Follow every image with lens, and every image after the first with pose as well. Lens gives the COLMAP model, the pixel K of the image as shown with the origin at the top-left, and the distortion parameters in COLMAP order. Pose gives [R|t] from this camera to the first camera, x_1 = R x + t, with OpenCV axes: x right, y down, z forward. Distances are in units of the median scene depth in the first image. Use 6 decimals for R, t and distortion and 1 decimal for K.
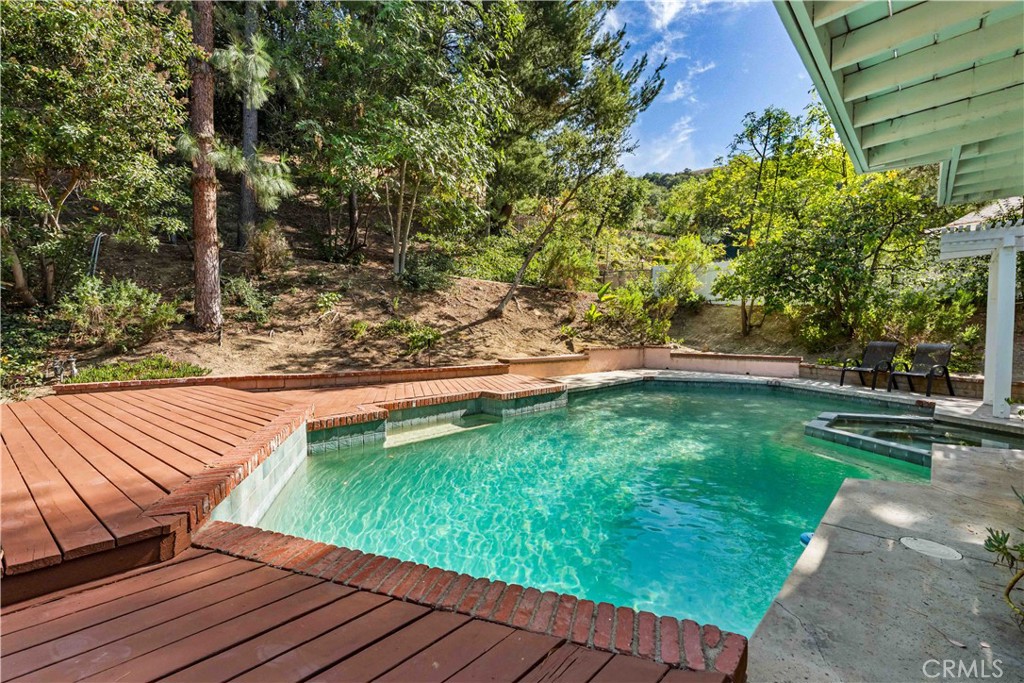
lens RADIAL K [[419.5, 0, 515.9], [0, 419.5, 340.1], [0, 0, 1]] dist [0.002772, -0.000786]
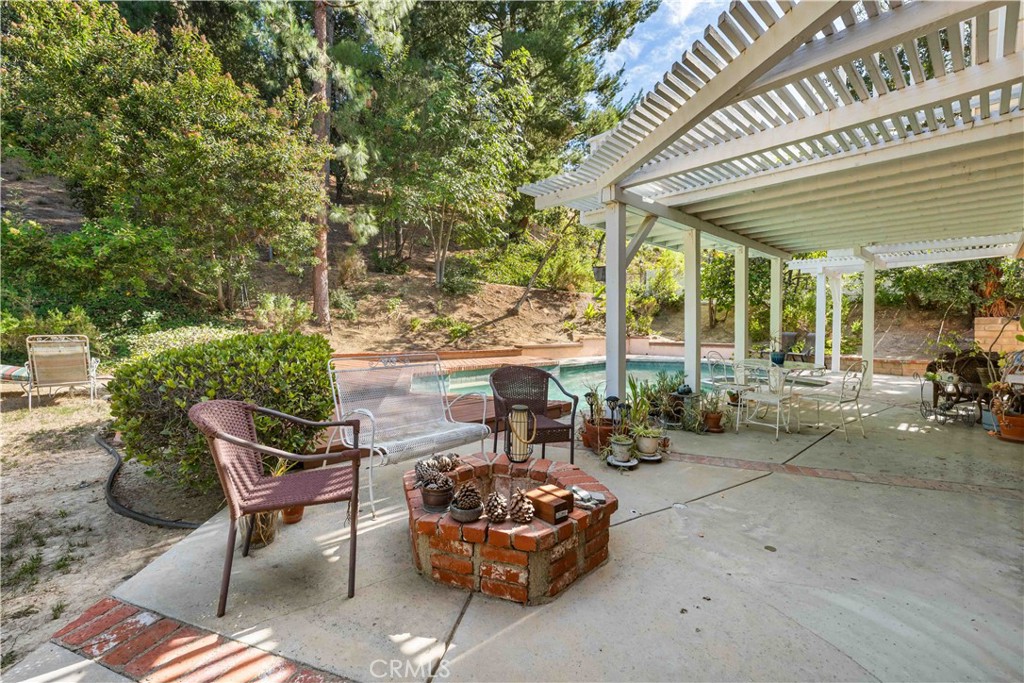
lens RADIAL K [[419.5, 0, 510.0], [0, 419.5, 332.9], [0, 0, 1]] dist [0.002772, -0.000786]
pose [[0.998057, -0.002097, -0.062268, 0.025695], [0.001767, 0.999984, -0.005357, 0.009341], [0.062278, 0.005236, 0.998045, -0.337800]]
